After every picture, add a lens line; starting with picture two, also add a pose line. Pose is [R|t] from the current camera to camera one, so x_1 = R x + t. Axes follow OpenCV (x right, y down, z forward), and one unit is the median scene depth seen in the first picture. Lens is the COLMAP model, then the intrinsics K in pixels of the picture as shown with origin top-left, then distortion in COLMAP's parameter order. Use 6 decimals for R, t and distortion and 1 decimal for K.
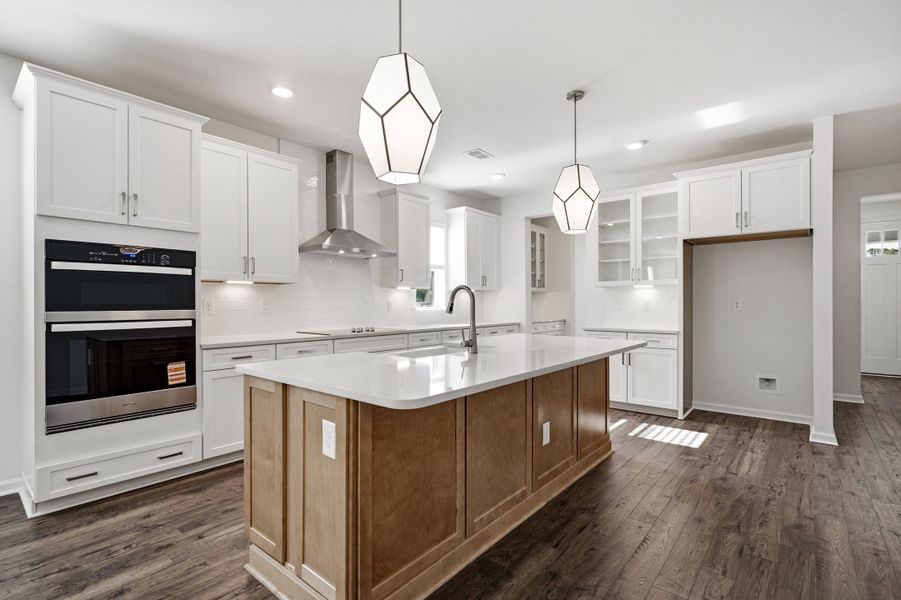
lens RADIAL K [[426.0, 0, 452.9], [0, 426.0, 305.0], [0, 0, 1]] dist [-0.003723, -0.000475]
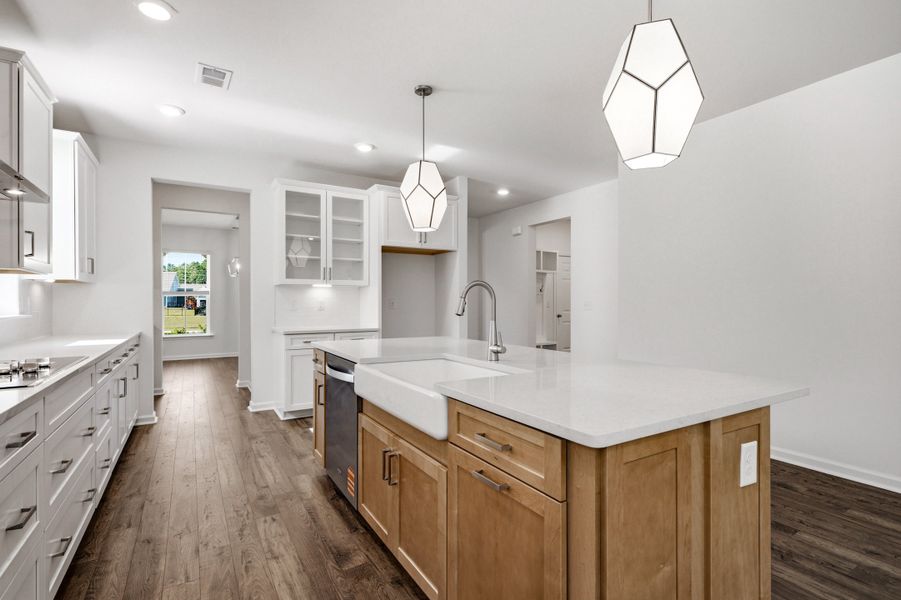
lens RADIAL K [[432.2, 0, 450.5], [0, 432.2, 300.0], [0, 0, 1]] dist [-0.000393, -0.000061]
pose [[0.333475, 0.006875, 0.942734, -0.686049], [0.005065, 0.999946, -0.009084, -0.001525], [-0.942745, 0.007805, 0.333423, 0.672628]]
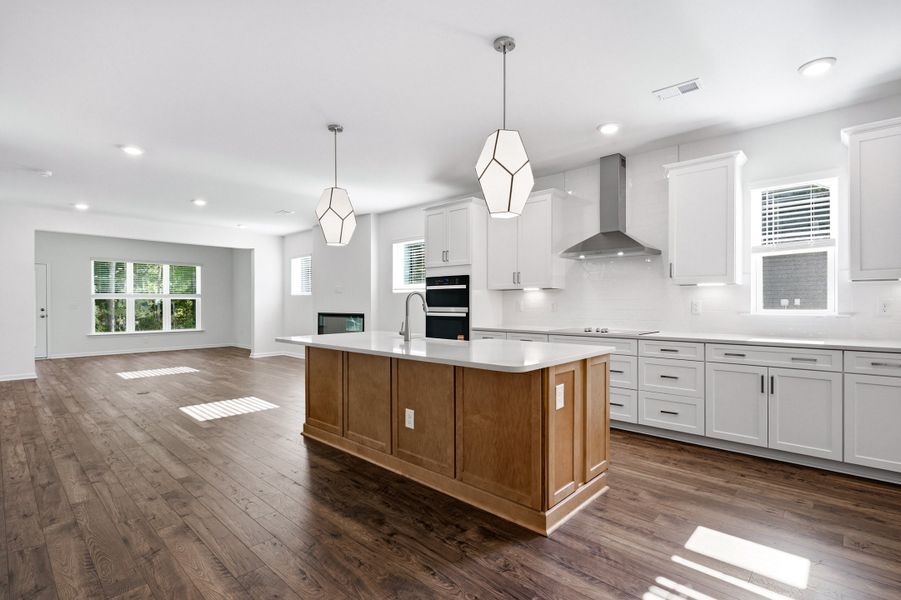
lens RADIAL K [[428.6, 0, 453.1], [0, 428.6, 301.0], [0, 0, 1]] dist [-0.002394, -0.000572]
pose [[-0.055079, -0.003822, -0.998475, 1.201845], [-0.004696, 0.999983, -0.003568, -0.009311], [0.998471, 0.004492, -0.055096, 1.039129]]
